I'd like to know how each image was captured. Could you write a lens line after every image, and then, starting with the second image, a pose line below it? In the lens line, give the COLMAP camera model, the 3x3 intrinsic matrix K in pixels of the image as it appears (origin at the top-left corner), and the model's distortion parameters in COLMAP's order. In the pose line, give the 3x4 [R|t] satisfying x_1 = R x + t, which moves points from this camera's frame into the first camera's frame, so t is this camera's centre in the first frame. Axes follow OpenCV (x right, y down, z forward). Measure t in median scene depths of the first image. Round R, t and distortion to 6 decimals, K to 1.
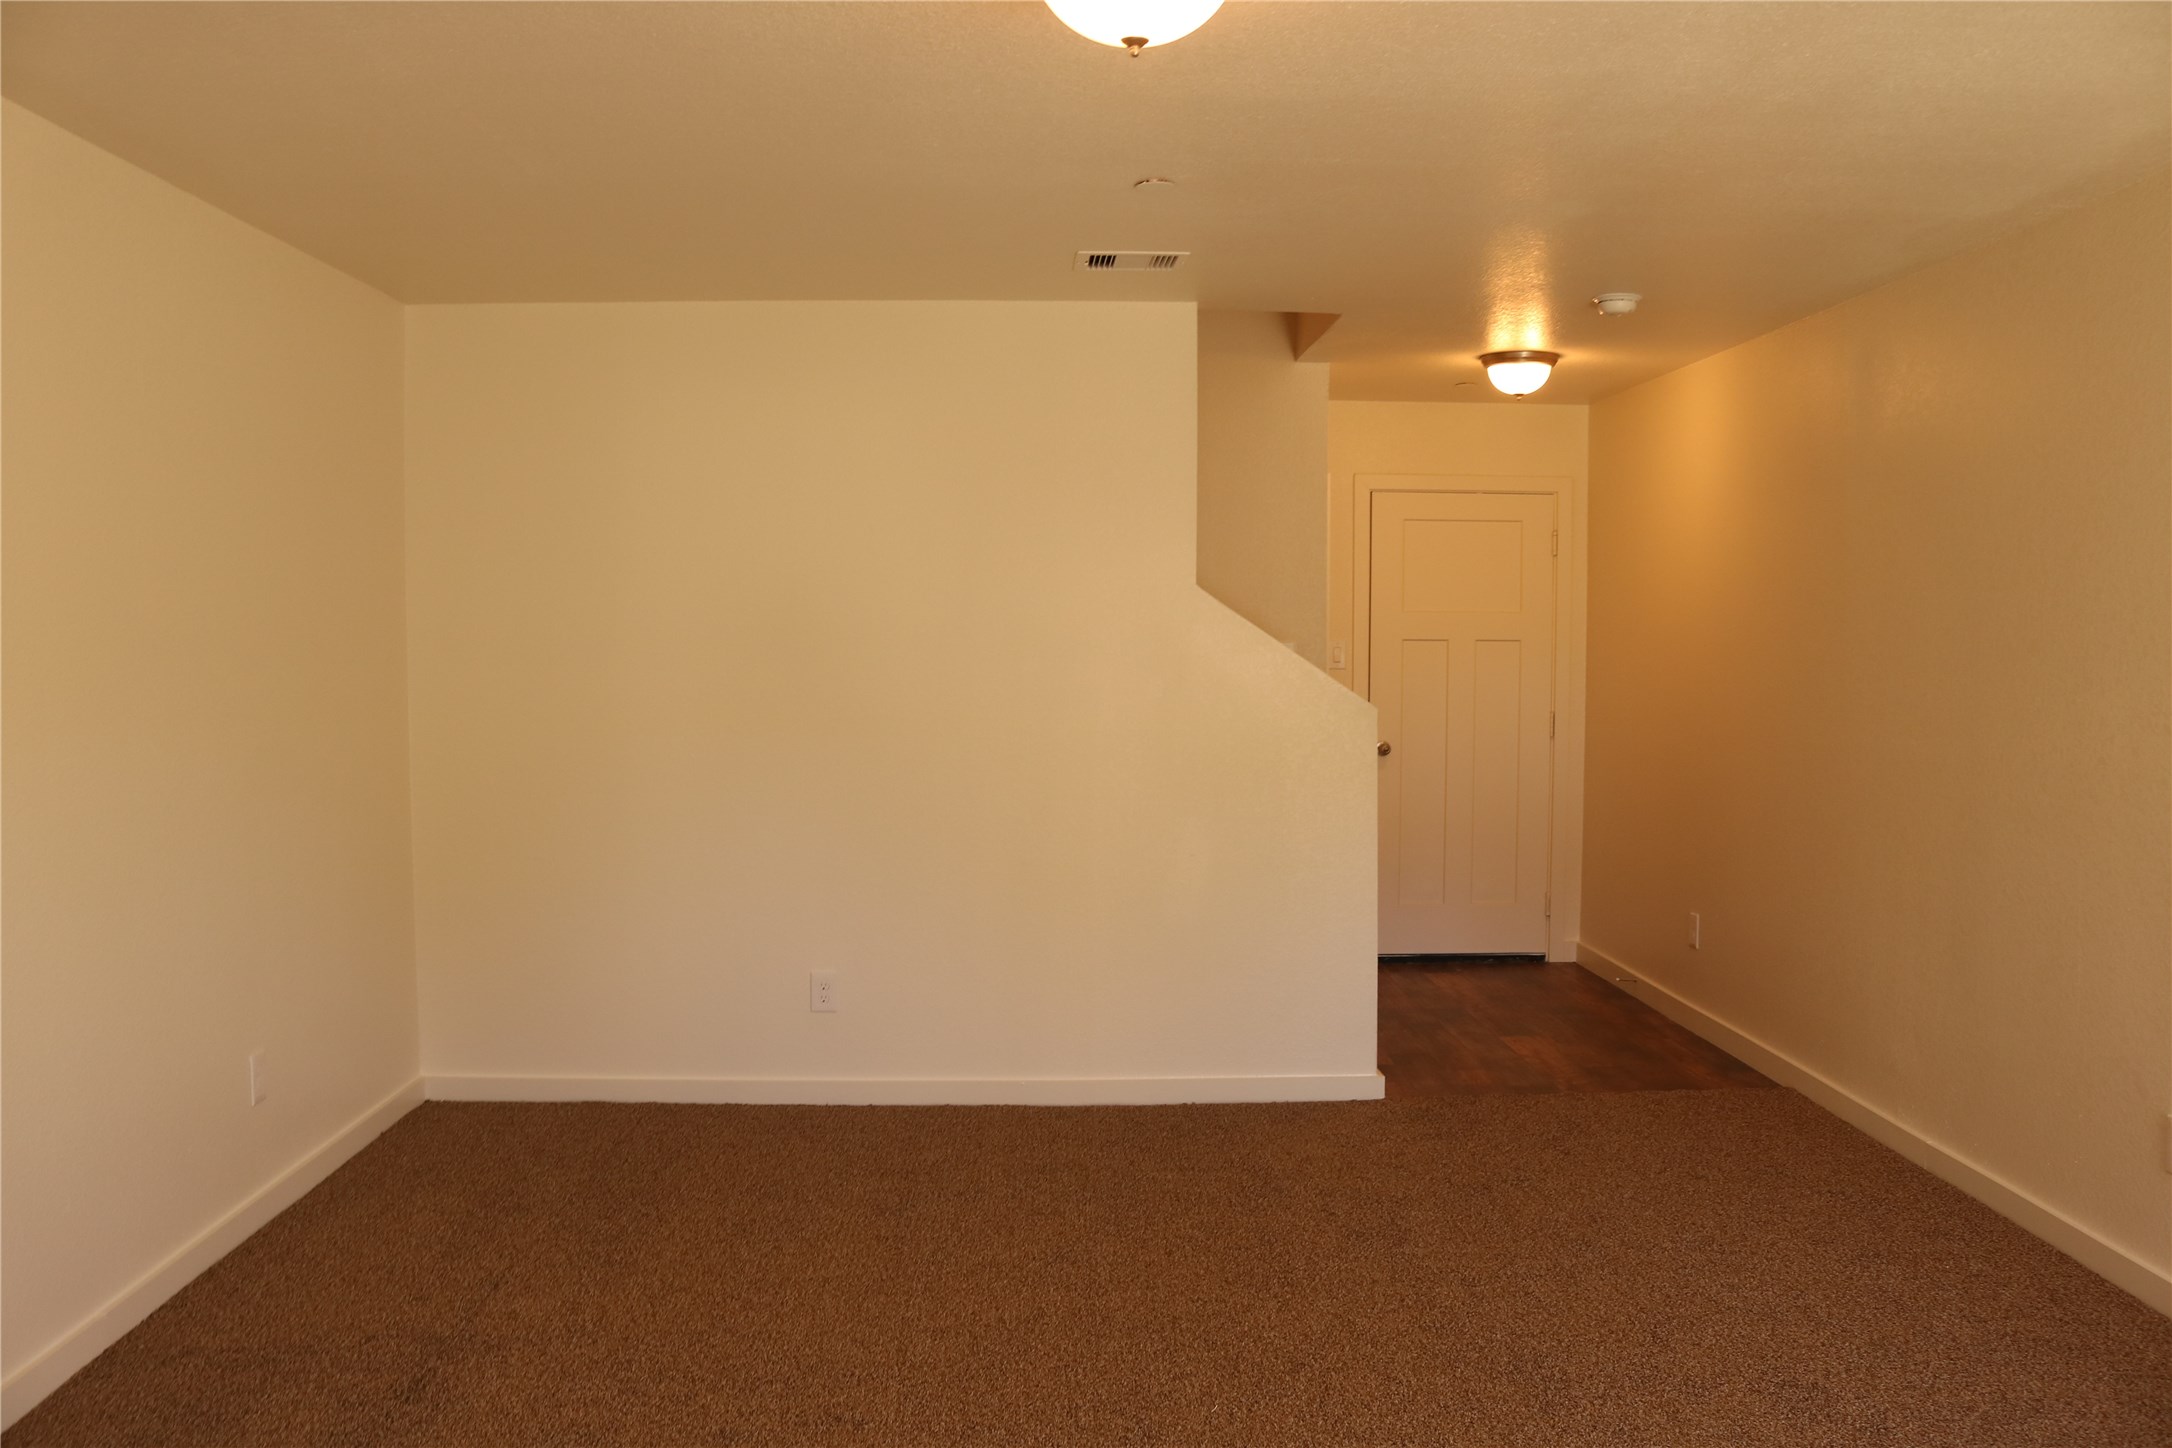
lens RADIAL K [[1798.5, 0, 1071.4], [0, 1798.5, 725.7], [0, 0, 1]] dist [-0.151945, 0.120826]
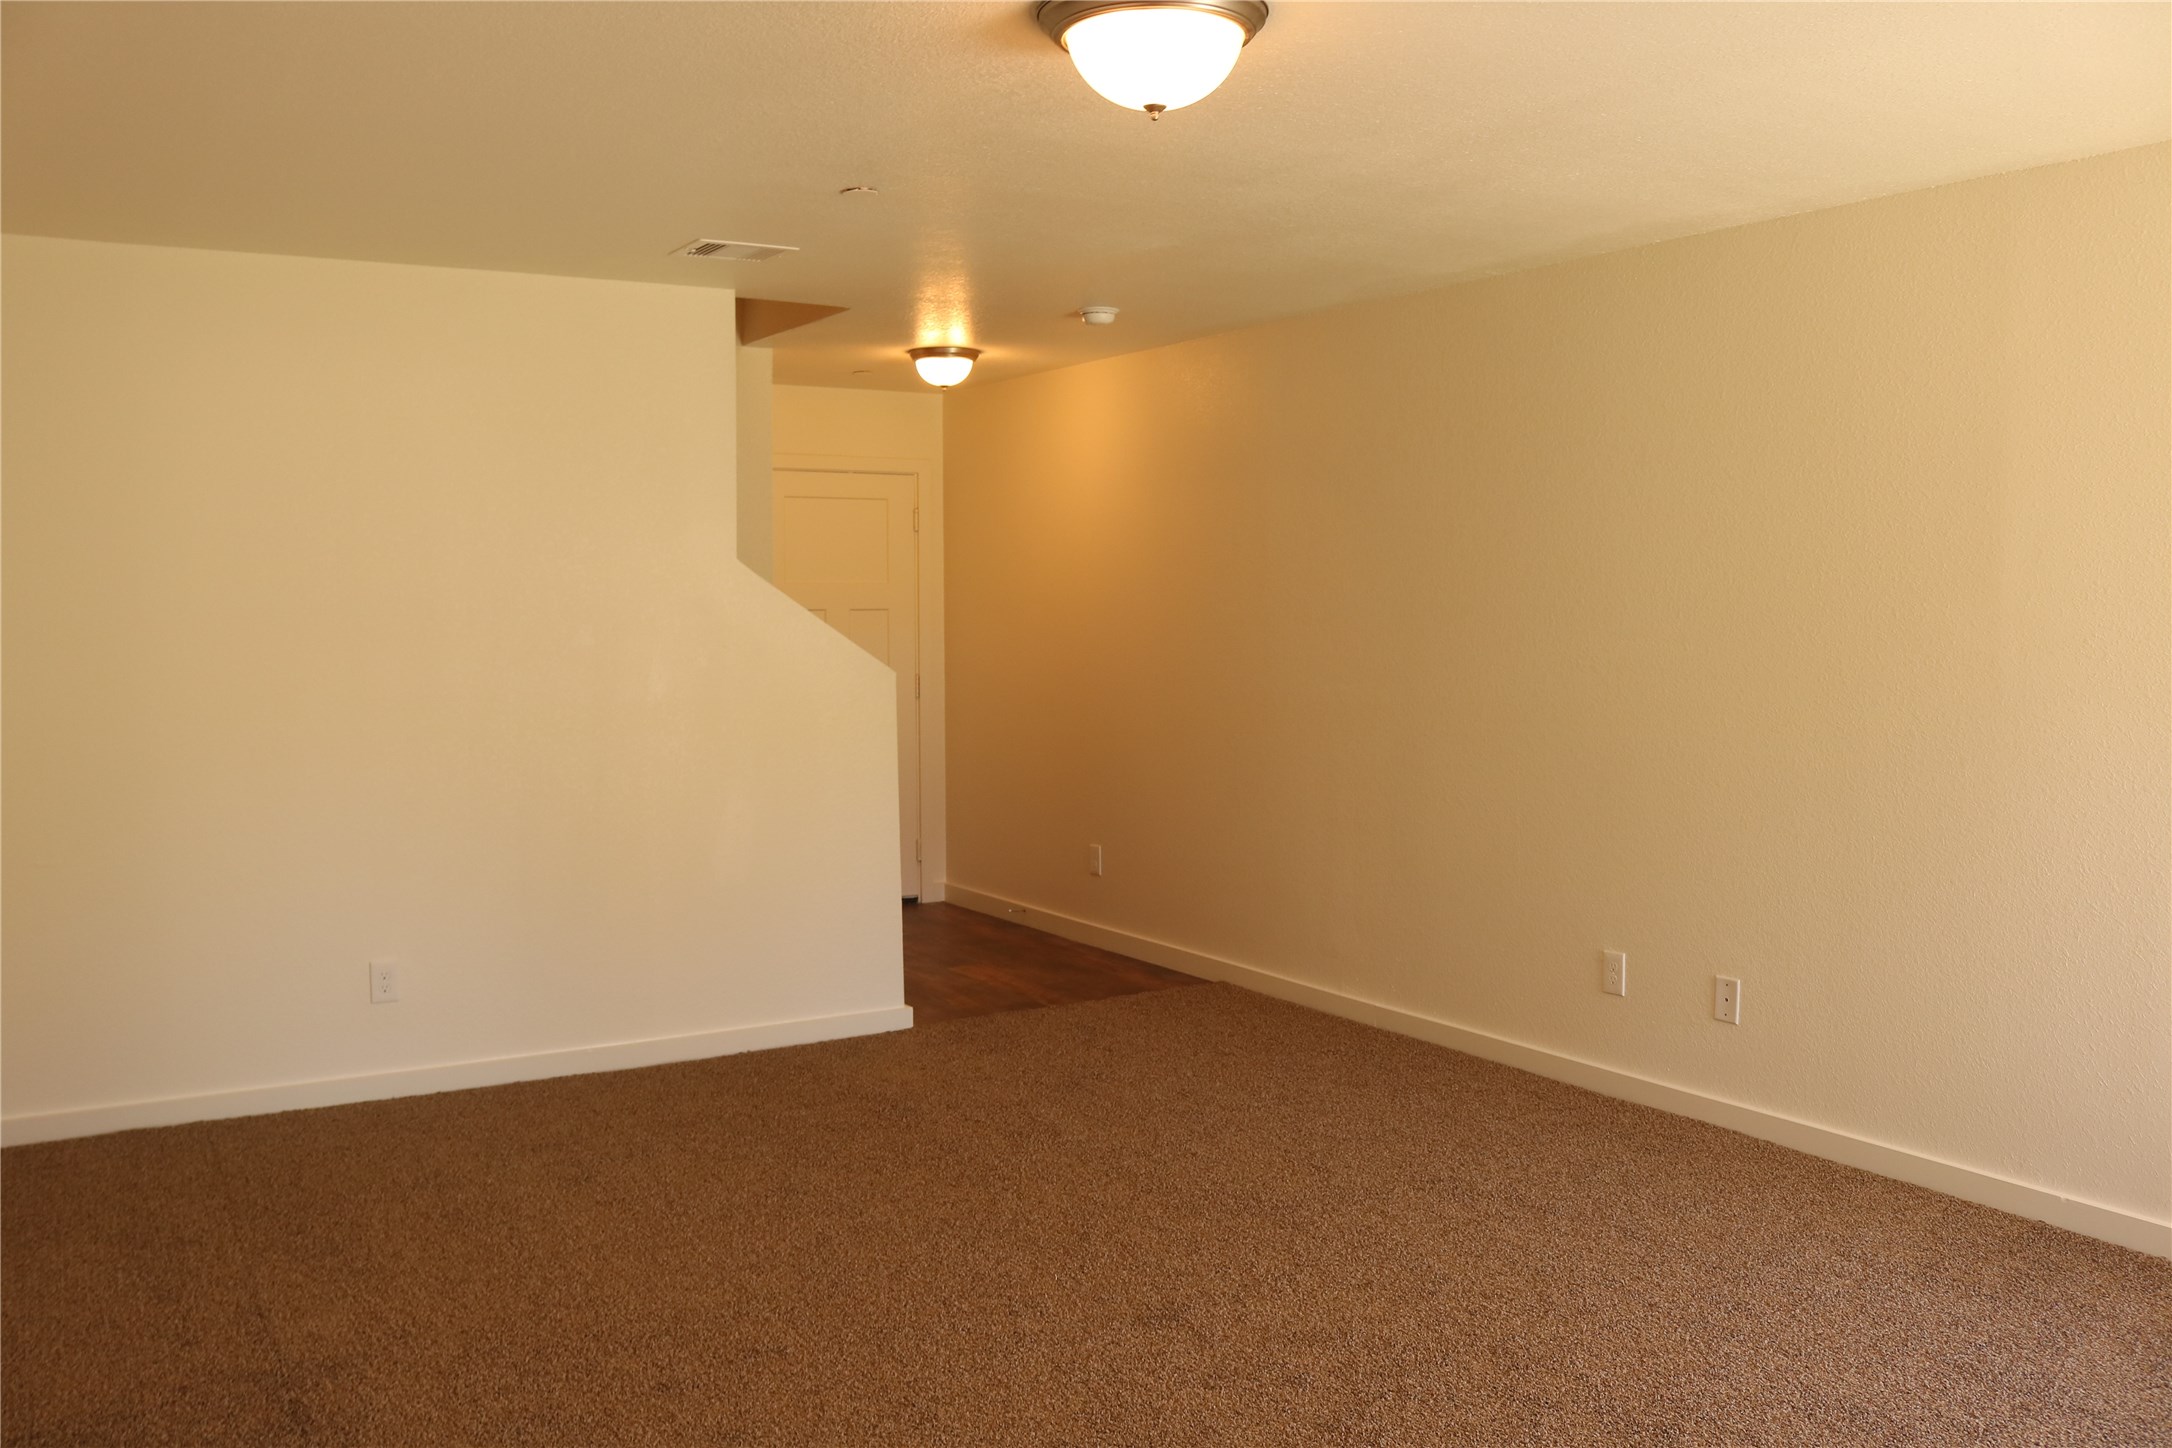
lens RADIAL K [[1798.5, 0, 1071.4], [0, 1798.5, 725.7], [0, 0, 1]] dist [-0.151945, 0.120826]
pose [[0.868537, -0.040425, 0.493974, -0.275497], [0.032620, 0.999170, 0.024415, -0.000251], [-0.494551, -0.005092, 0.869134, -0.007792]]
